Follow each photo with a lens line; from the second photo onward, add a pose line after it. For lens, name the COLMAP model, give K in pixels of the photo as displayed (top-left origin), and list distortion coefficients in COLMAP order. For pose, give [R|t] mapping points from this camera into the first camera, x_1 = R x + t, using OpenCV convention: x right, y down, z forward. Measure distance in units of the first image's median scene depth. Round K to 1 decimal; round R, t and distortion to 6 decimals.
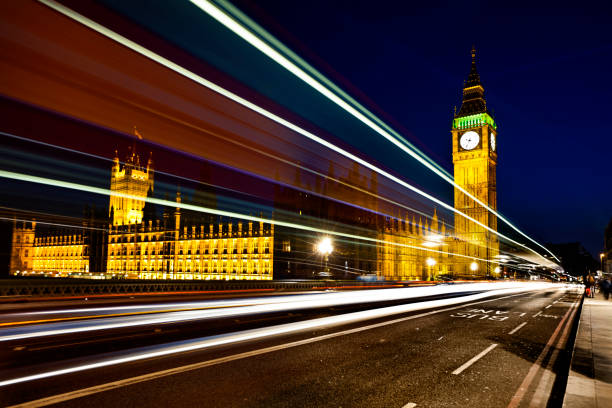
lens RADIAL K [[405.1, 0, 320.7], [0, 405.1, 224.9], [0, 0, 1]] dist [0.000529, 0.002887]
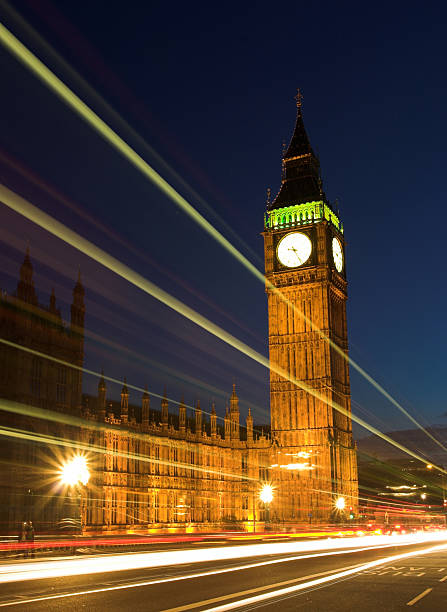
lens RADIAL K [[711.3, 0, 208.7], [0, 711.3, 326.6], [0, 0, 1]] dist [-0.086783, 0.028408]
pose [[0.983375, 0.017704, 0.180719, 0.095840], [0.008661, 0.989529, -0.144071, 0.019052], [-0.181377, 0.143241, 0.972926, 0.146630]]
